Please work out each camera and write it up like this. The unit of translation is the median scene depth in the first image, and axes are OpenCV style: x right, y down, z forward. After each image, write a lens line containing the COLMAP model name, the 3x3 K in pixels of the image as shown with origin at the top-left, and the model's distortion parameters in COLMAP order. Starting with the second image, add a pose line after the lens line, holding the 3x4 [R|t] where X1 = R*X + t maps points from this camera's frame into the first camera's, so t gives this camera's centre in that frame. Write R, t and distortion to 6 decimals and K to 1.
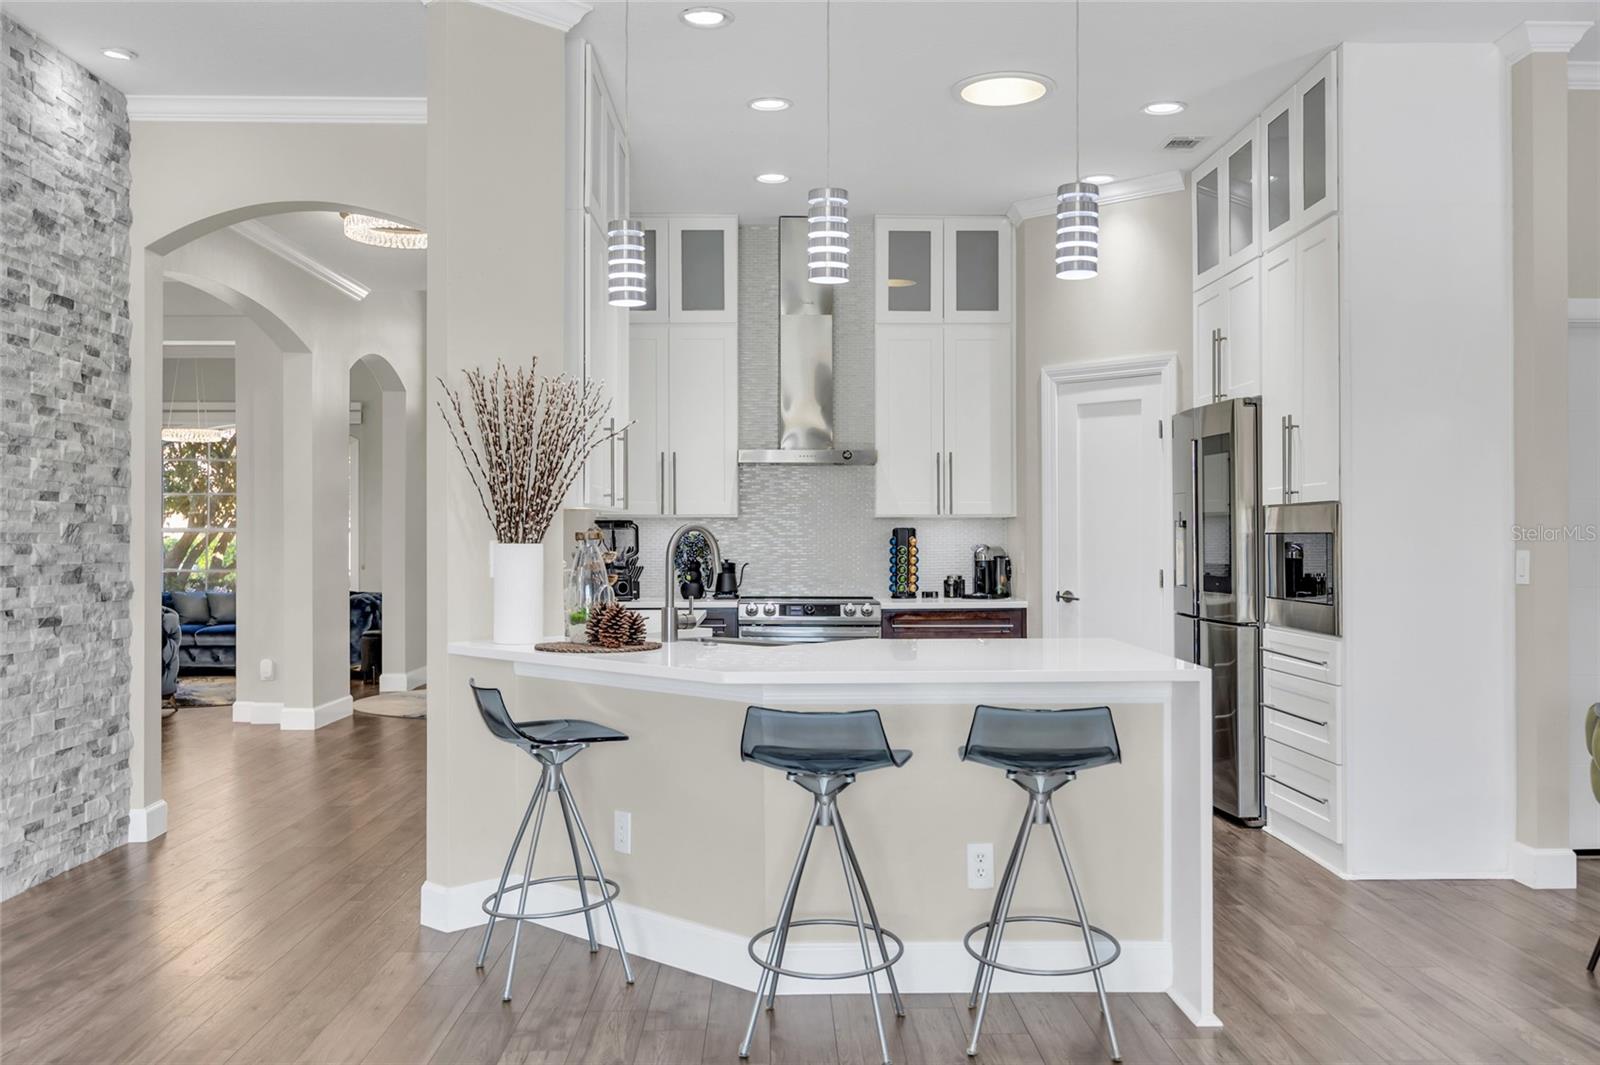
lens RADIAL K [[1425.7, 0, 800.0], [0, 1425.7, 532.5], [0, 0, 1]] dist [0.000529, 0.006081]
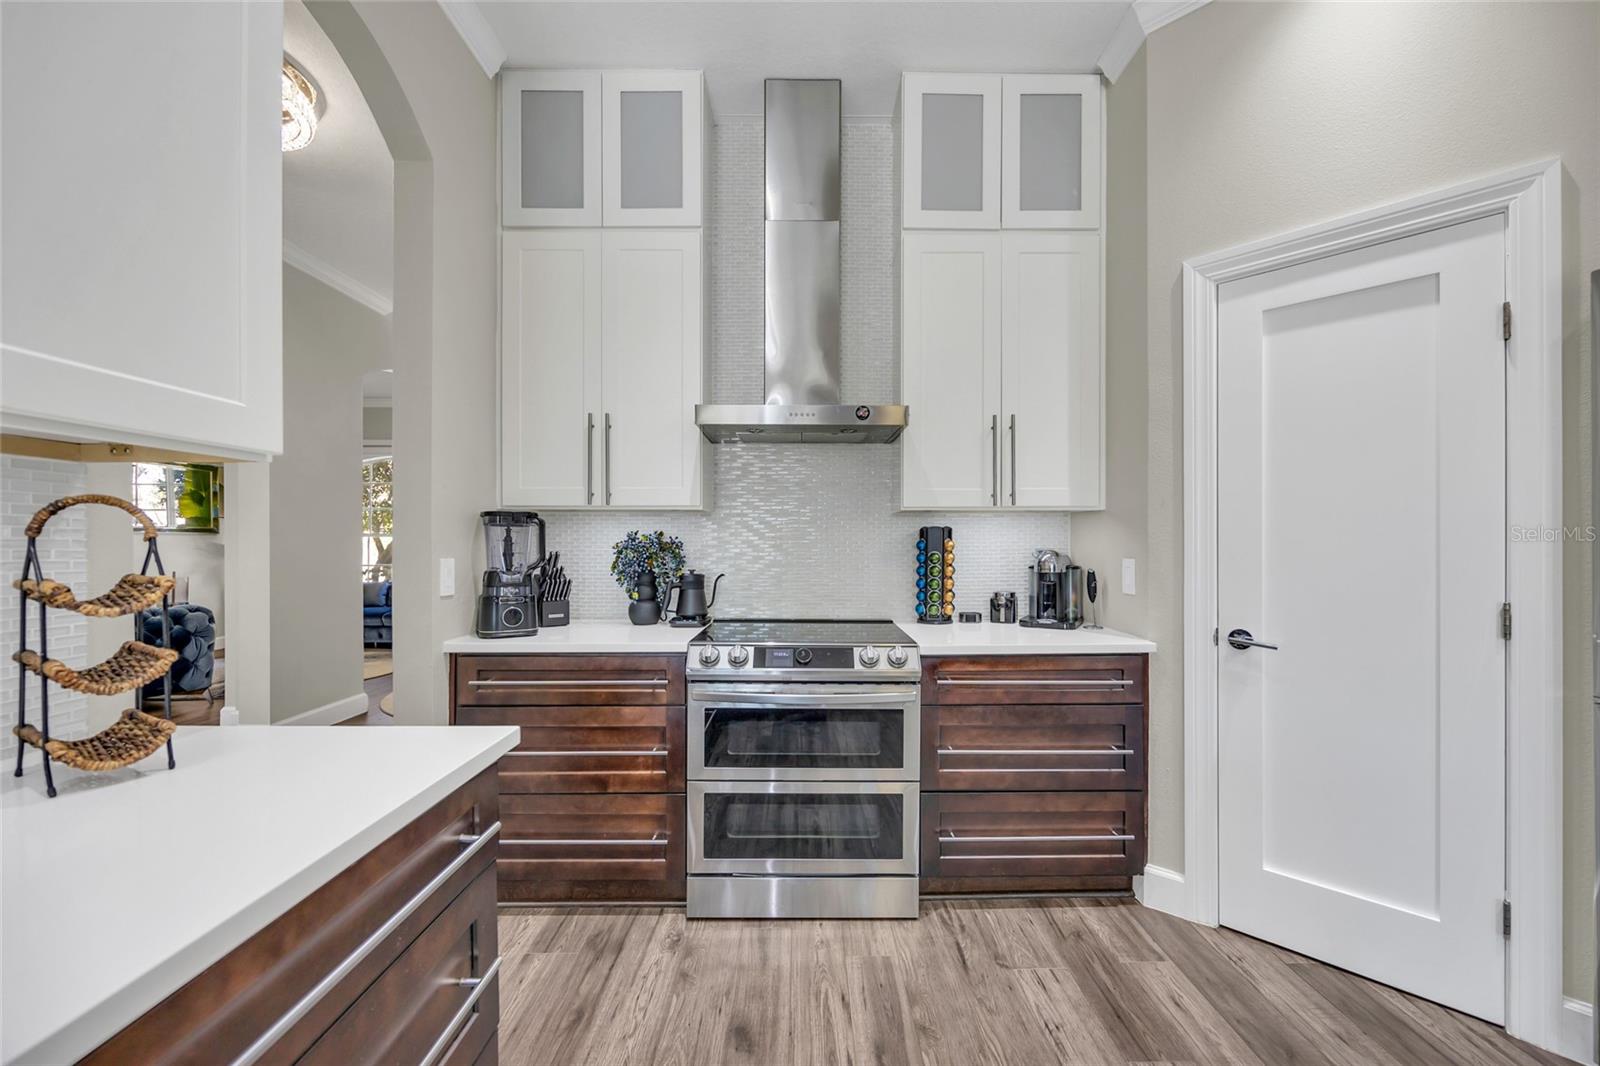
lens RADIAL K [[617.4, 0, 807.6], [0, 617.4, 543.6], [0, 0, 1]] dist [-0.001415, -0.000211]
pose [[0.999952, 0.002029, -0.009571, 0.010319], [-0.001980, 0.999985, 0.005162, 0.004008], [0.009582, -0.005143, 0.999941, 0.701615]]
